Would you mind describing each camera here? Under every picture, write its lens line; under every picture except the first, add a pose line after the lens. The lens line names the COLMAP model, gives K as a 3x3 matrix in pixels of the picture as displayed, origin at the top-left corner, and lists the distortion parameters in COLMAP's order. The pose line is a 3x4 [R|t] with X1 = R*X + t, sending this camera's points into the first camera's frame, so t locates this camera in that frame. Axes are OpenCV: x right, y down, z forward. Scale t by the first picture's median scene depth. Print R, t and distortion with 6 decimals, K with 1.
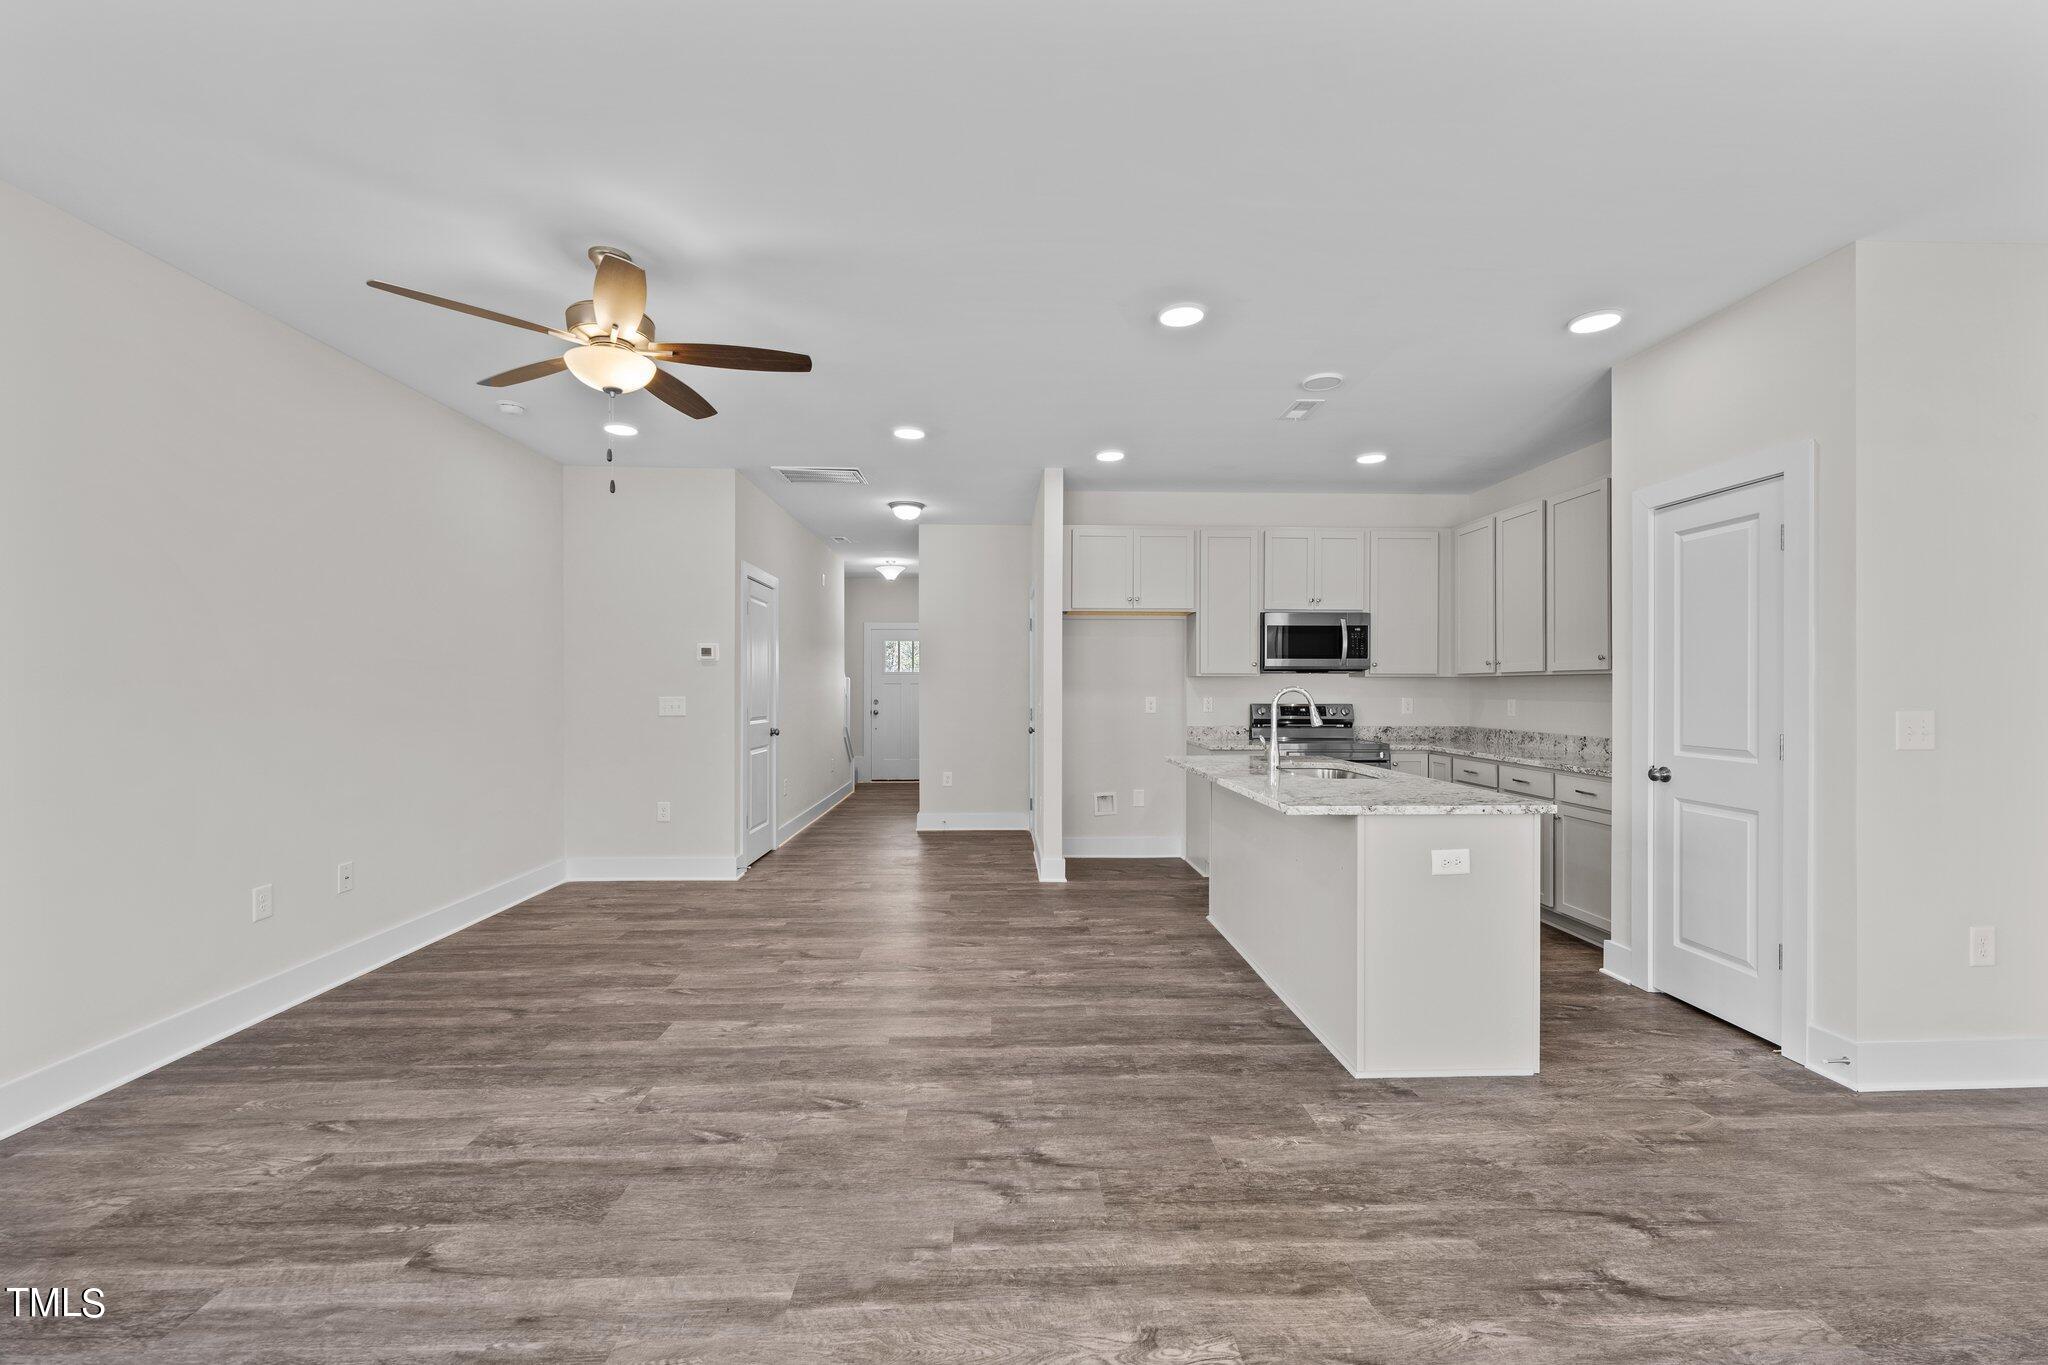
lens RADIAL K [[842.7, 0, 1021.5], [0, 842.7, 689.9], [0, 0, 1]] dist [0.002245, -0.000391]
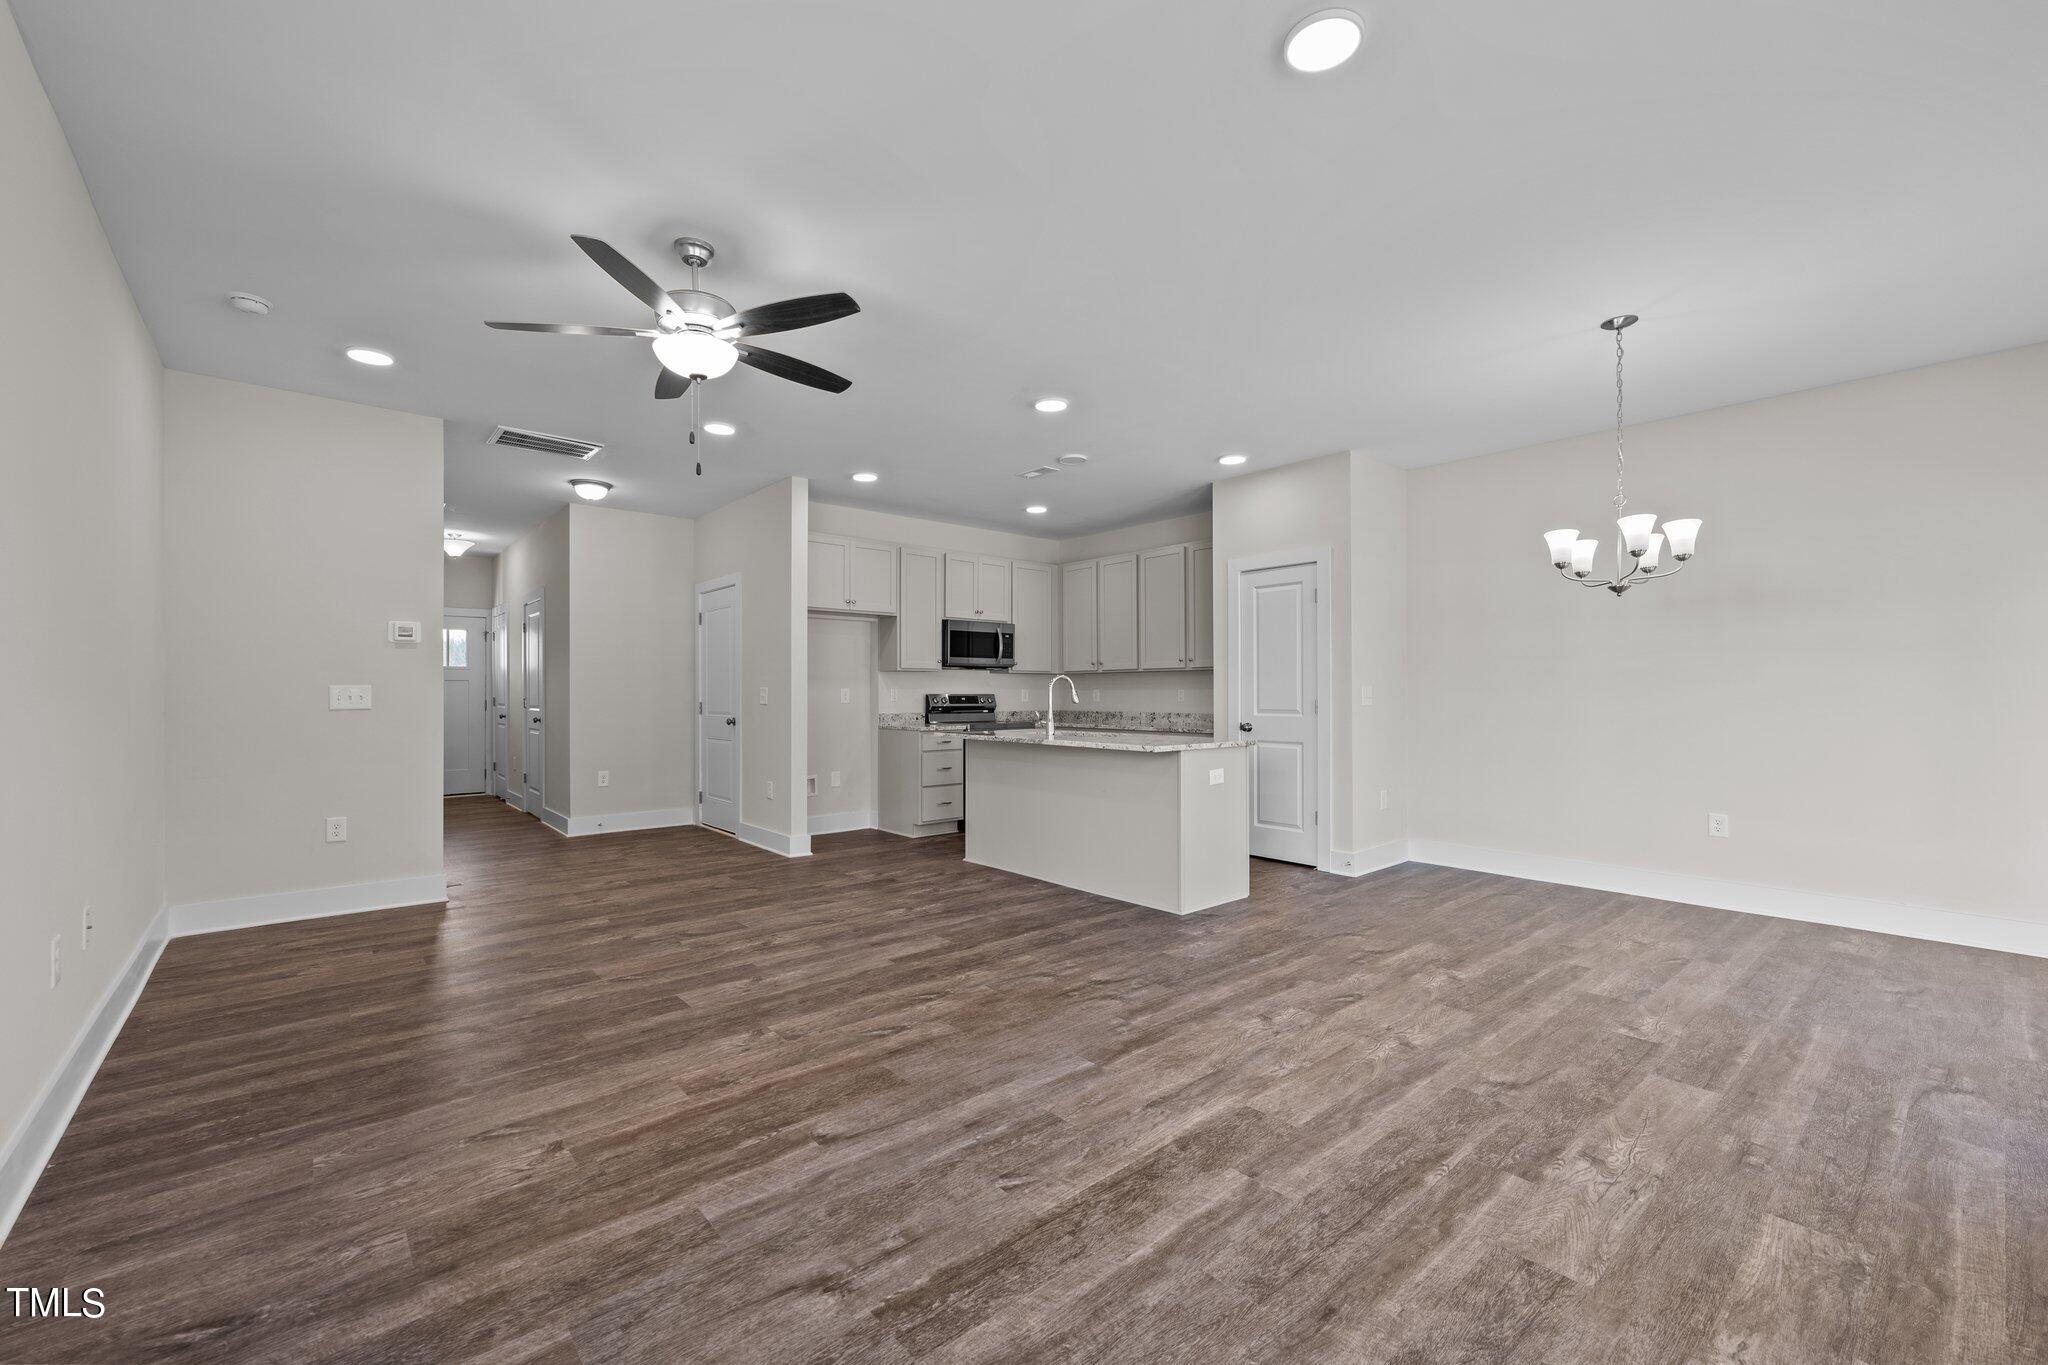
lens RADIAL K [[842.7, 0, 1018.7], [0, 842.7, 689.1], [0, 0, 1]] dist [0.002245, -0.000391]
pose [[0.780955, 0.001098, 0.624586, -0.800105], [0.004515, 0.999962, -0.007403, 0.039386], [-0.624571, 0.008601, 0.780921, -0.056544]]
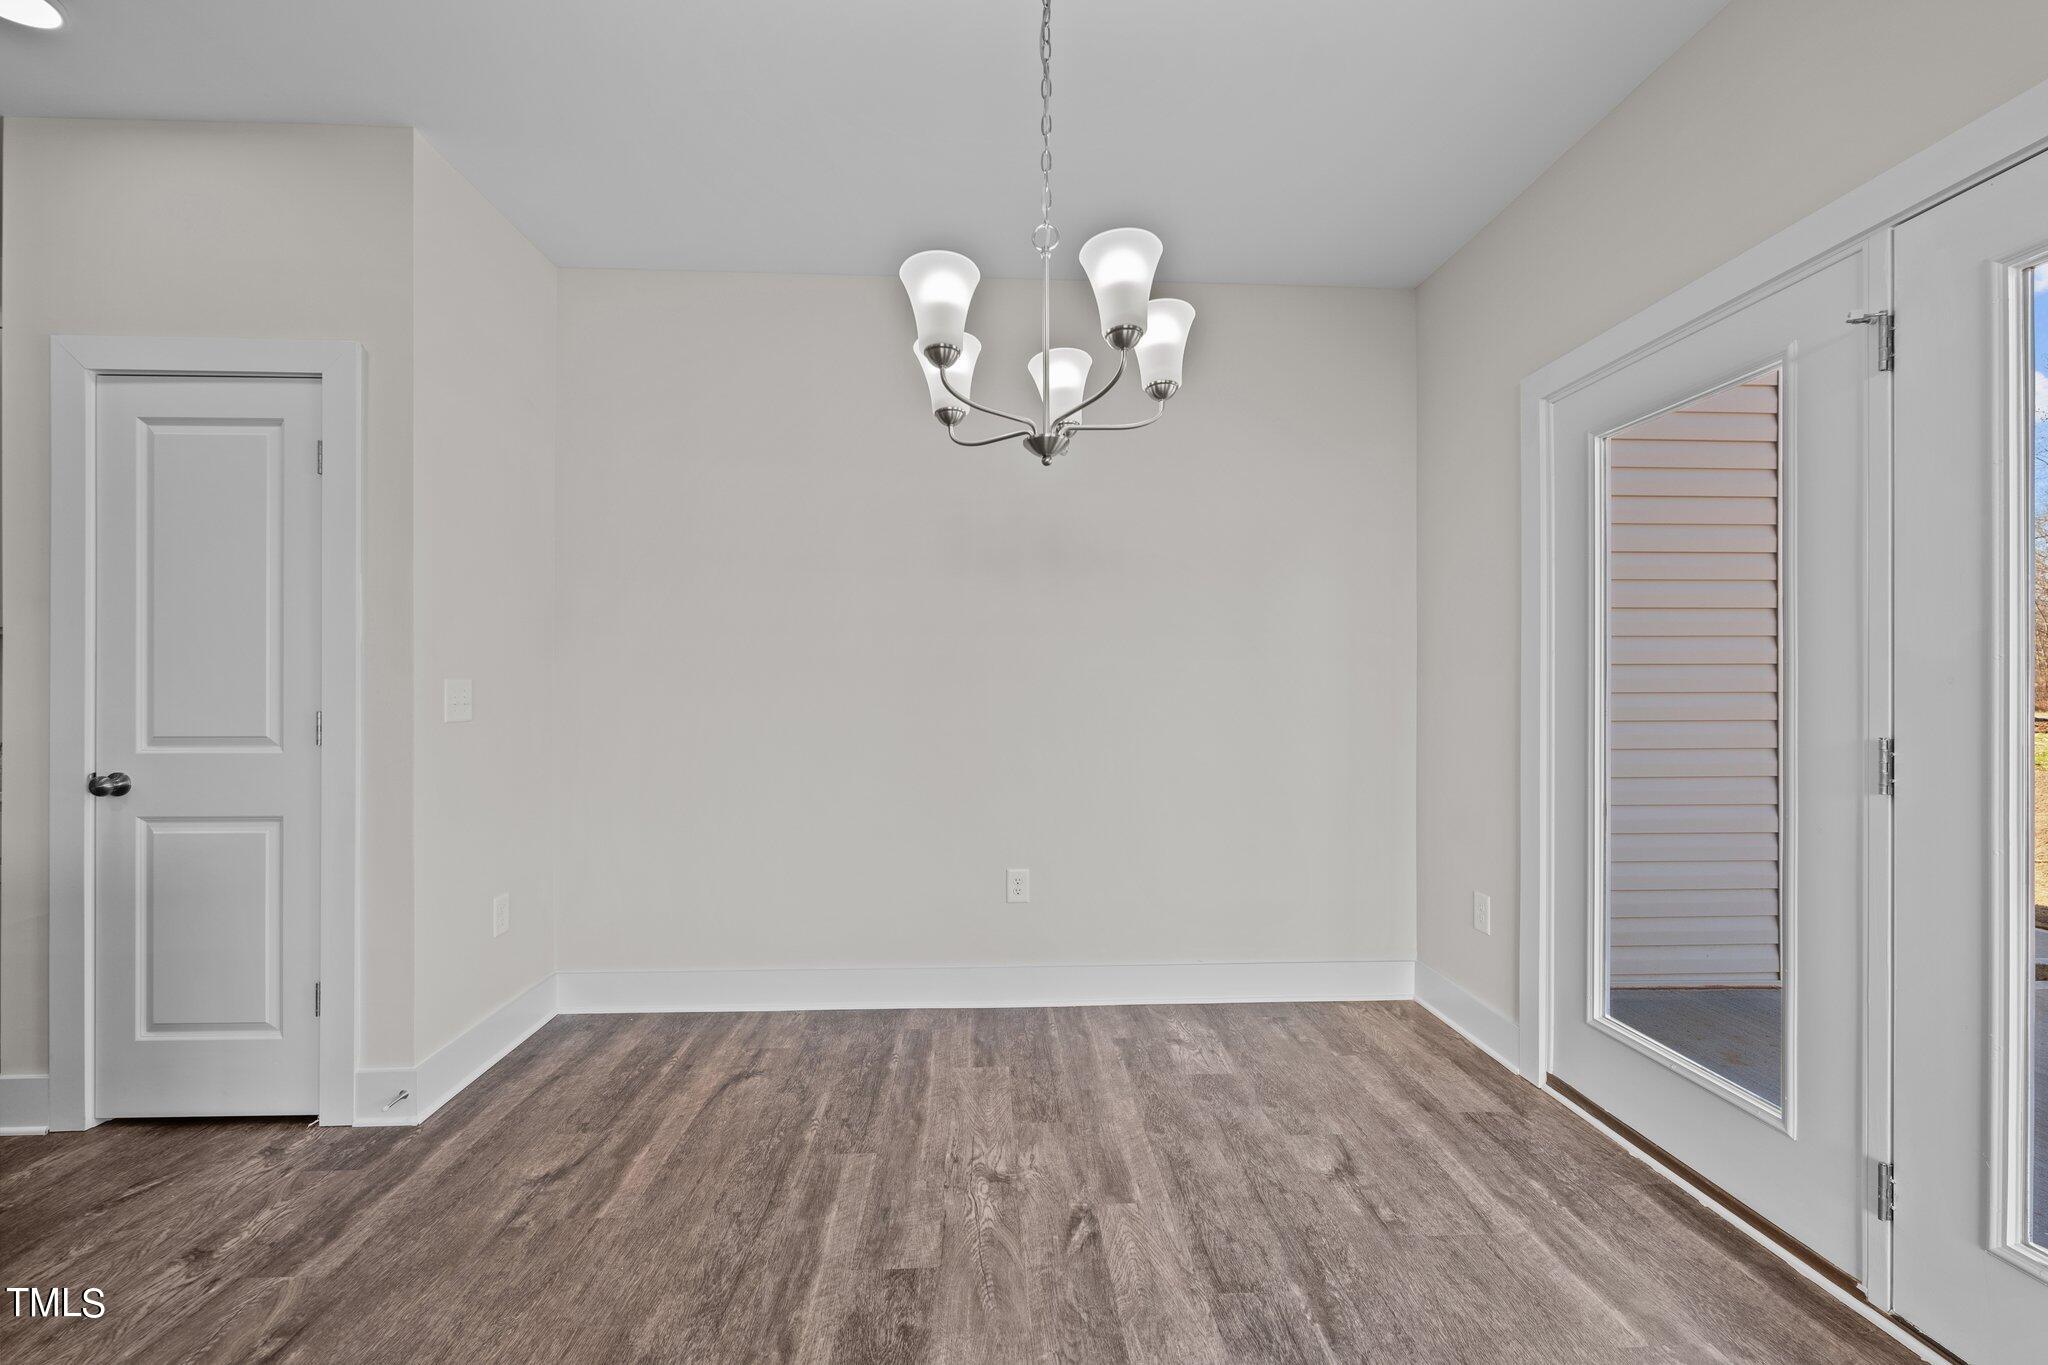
lens RADIAL K [[839.1, 0, 1024.7], [0, 839.1, 685.4], [0, 0, 1]] dist [0.000357, -0.000084]
pose [[-0.013478, 0.002154, 0.999907, 0.122573], [0.004321, 0.999988, -0.002096, 0.033422], [-0.999900, 0.004293, -0.013487, 0.364671]]
